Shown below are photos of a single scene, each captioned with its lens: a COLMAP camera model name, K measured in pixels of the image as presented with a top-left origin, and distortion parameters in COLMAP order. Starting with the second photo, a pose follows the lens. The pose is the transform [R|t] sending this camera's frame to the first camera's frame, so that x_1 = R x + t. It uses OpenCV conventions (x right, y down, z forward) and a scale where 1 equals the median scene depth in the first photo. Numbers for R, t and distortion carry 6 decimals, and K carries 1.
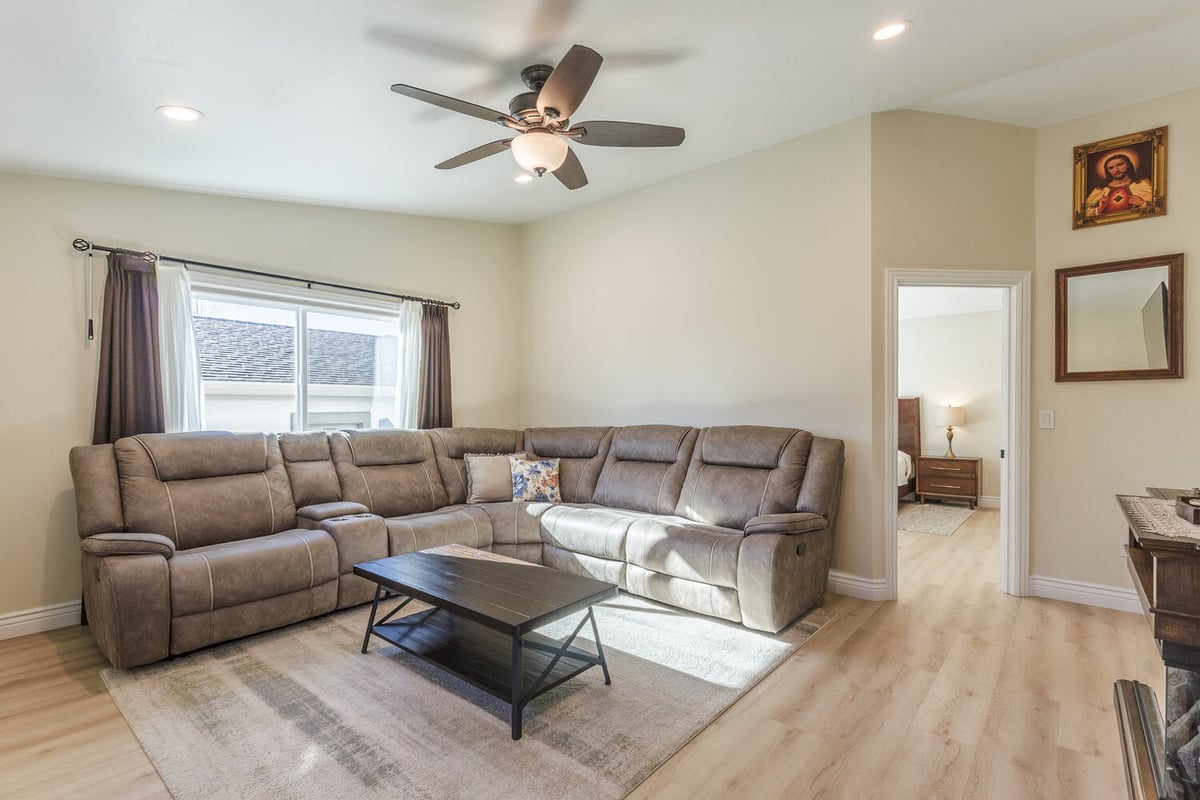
lens RADIAL K [[589.6, 0, 599.6], [0, 589.6, 423.1], [0, 0, 1]] dist [0.001370, -0.000247]
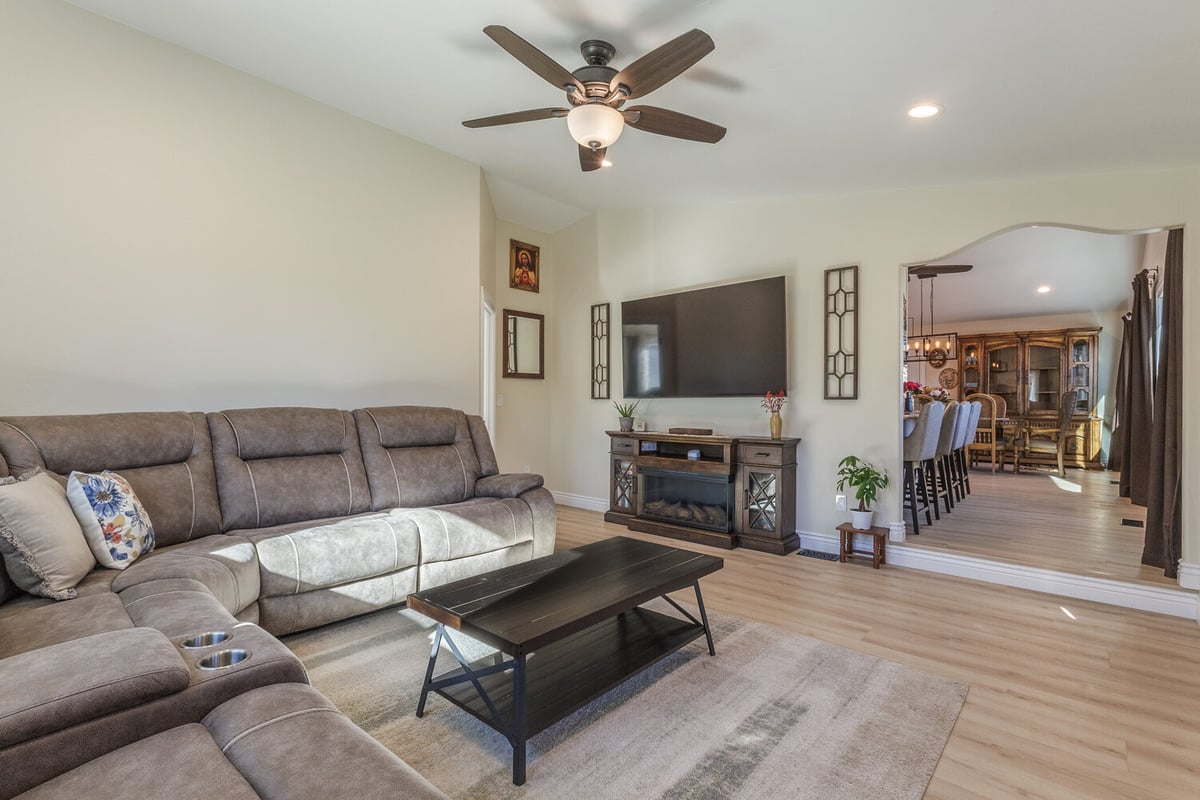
lens RADIAL K [[568.0, 0, 620.2], [0, 568.0, 400.6], [0, 0, 1]] dist [0.001085, 0.000065]
pose [[-0.041042, 0.011610, 0.999090, -0.857889], [0.022220, 0.999696, -0.010704, 0.016961], [-0.998910, 0.021761, -0.041288, 0.810692]]
